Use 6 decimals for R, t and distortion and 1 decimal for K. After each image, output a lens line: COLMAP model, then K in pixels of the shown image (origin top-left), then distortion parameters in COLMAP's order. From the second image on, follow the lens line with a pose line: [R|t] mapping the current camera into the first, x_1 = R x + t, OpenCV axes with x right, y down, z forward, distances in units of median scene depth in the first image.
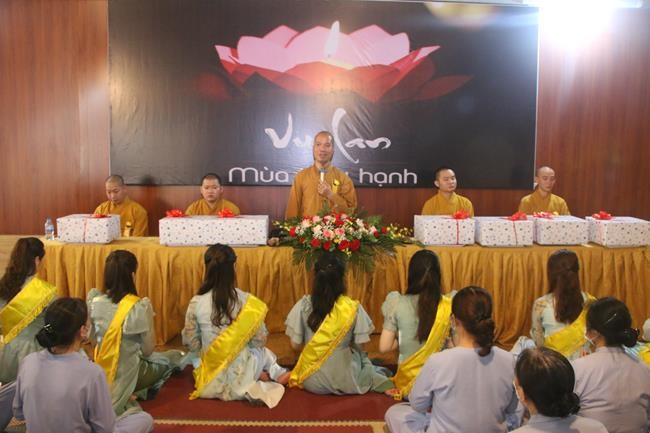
lens RADIAL K [[534.2, 0, 325.0], [0, 534.2, 217.8], [0, 0, 1]] dist [-0.163179, 0.131674]
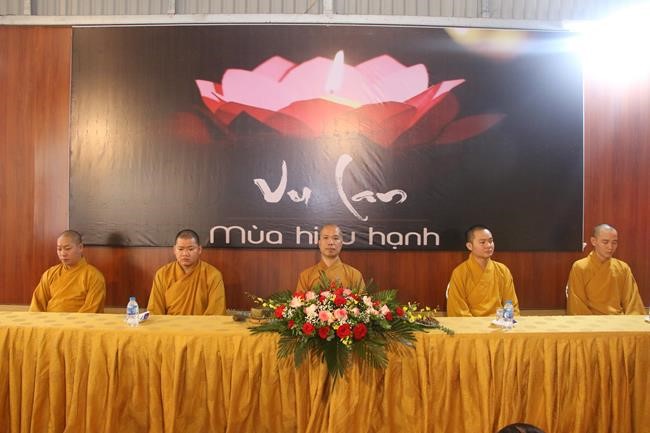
lens RADIAL K [[544.3, 0, 325.5], [0, 544.3, 214.6], [0, 0, 1]] dist [-0.115171, 0.033302]
pose [[0.999681, 0.000251, -0.025239, 0.019347], [-0.002865, 0.994619, -0.103564, -0.025509], [0.025077, 0.103603, 0.994303, 0.167143]]
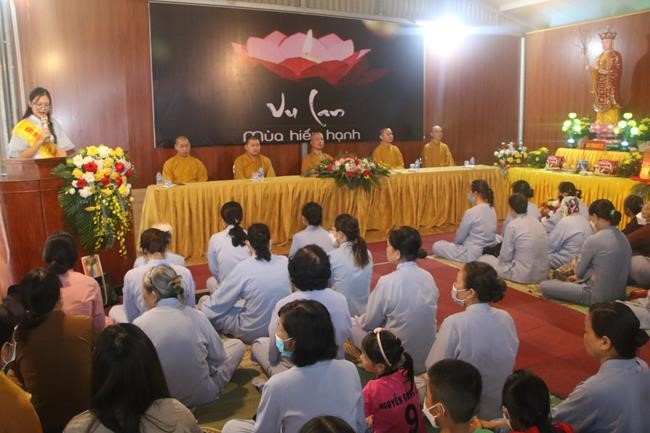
lens RADIAL K [[534.2, 0, 325.6], [0, 534.2, 210.6], [0, 0, 1]] dist [-0.163179, 0.131674]
pose [[0.898707, -0.086880, 0.429859, -0.603571], [0.066769, 0.995860, 0.061682, 0.040189], [-0.433438, -0.026733, 0.900787, -0.349031]]
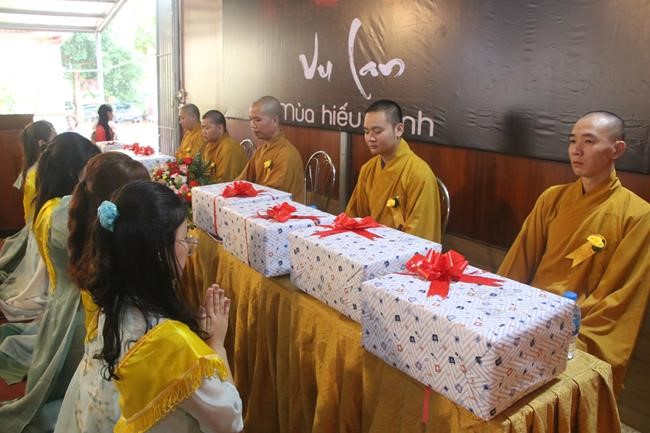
lens RADIAL K [[534.2, 0, 323.1], [0, 534.2, 214.4], [0, 0, 1]] dist [-0.163179, 0.131674]
pose [[0.520092, 0.190727, -0.832543, 0.614425], [-0.109541, 0.981594, 0.156443, -0.059420], [0.847057, 0.009833, 0.531412, 0.606879]]
